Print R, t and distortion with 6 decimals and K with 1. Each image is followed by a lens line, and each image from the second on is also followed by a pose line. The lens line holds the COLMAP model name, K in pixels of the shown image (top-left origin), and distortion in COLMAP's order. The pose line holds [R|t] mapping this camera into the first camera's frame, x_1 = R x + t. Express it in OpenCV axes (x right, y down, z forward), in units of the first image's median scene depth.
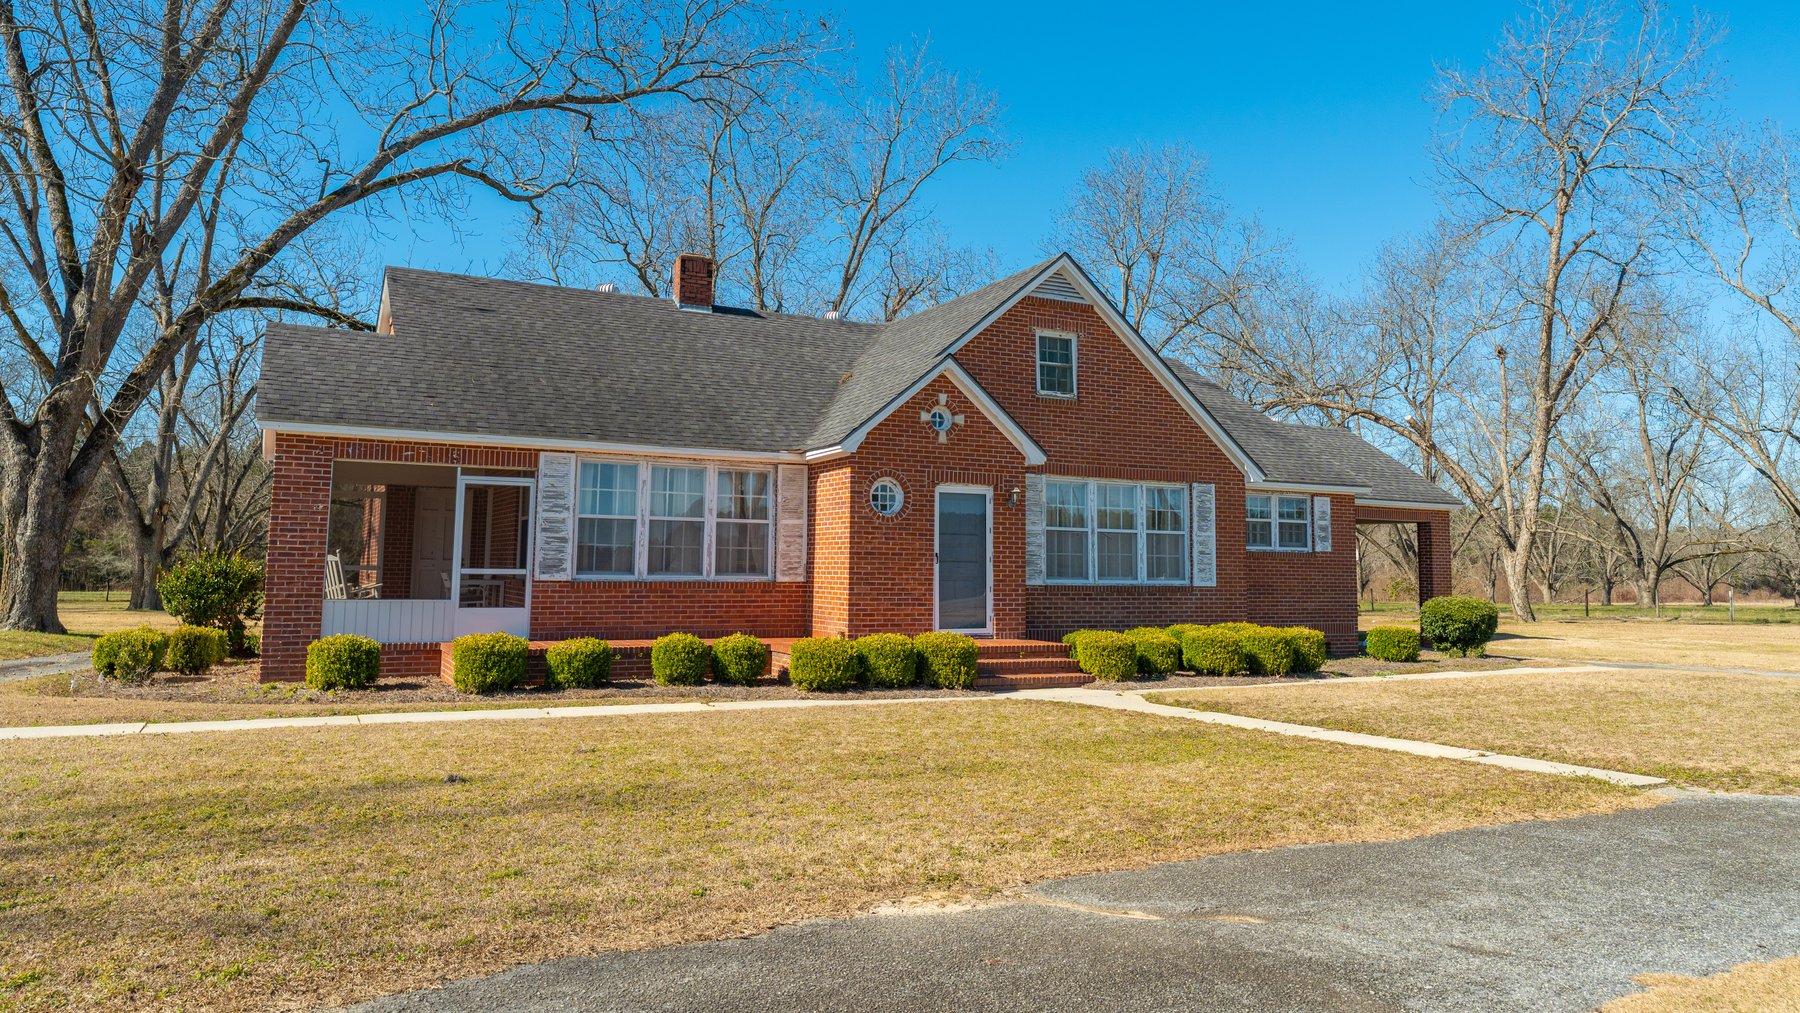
lens RADIAL K [[1196.1, 0, 898.1], [0, 1196.1, 438.0], [0, 0, 1]] dist [0.003555, -0.000253]
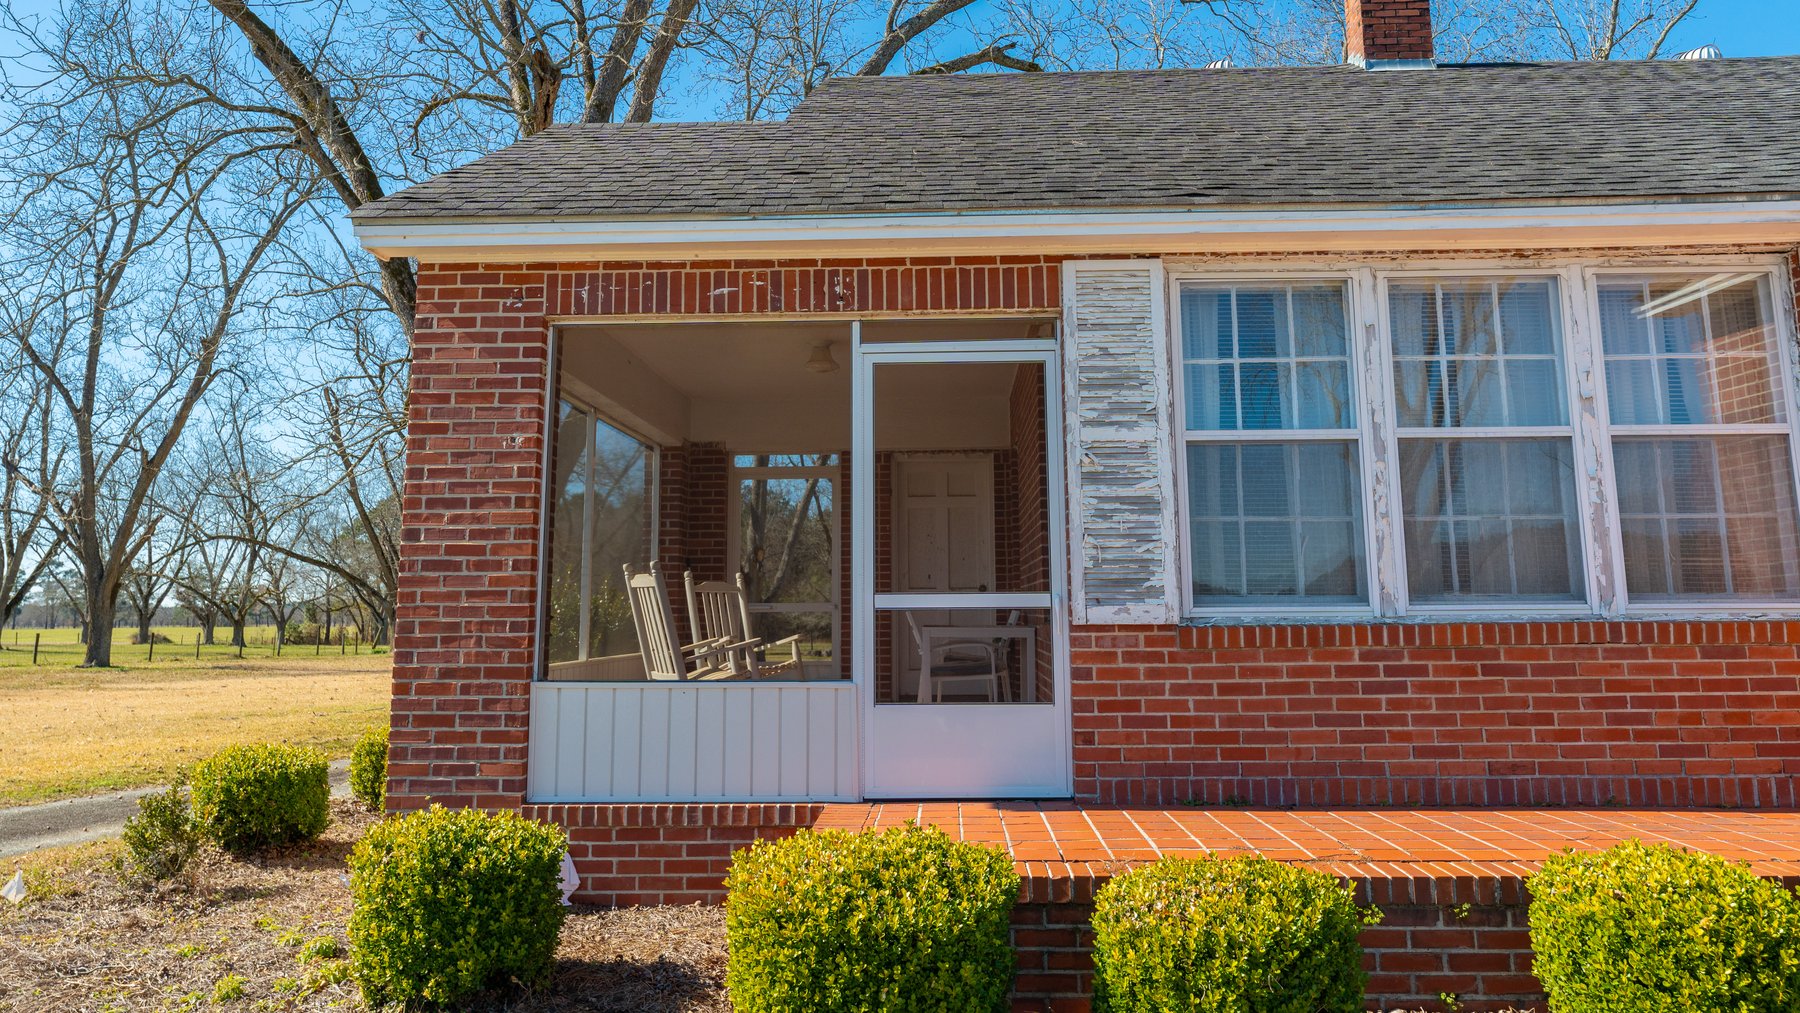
lens RADIAL K [[1165.6, 0, 901.8], [0, 1165.6, 439.7], [0, 0, 1]] dist [0.003111, 0.000479]
pose [[0.866682, -0.092423, -0.490226, -0.163600], [0.071961, 0.995572, -0.060473, 0.076332], [0.493644, 0.017134, 0.869495, 0.629646]]
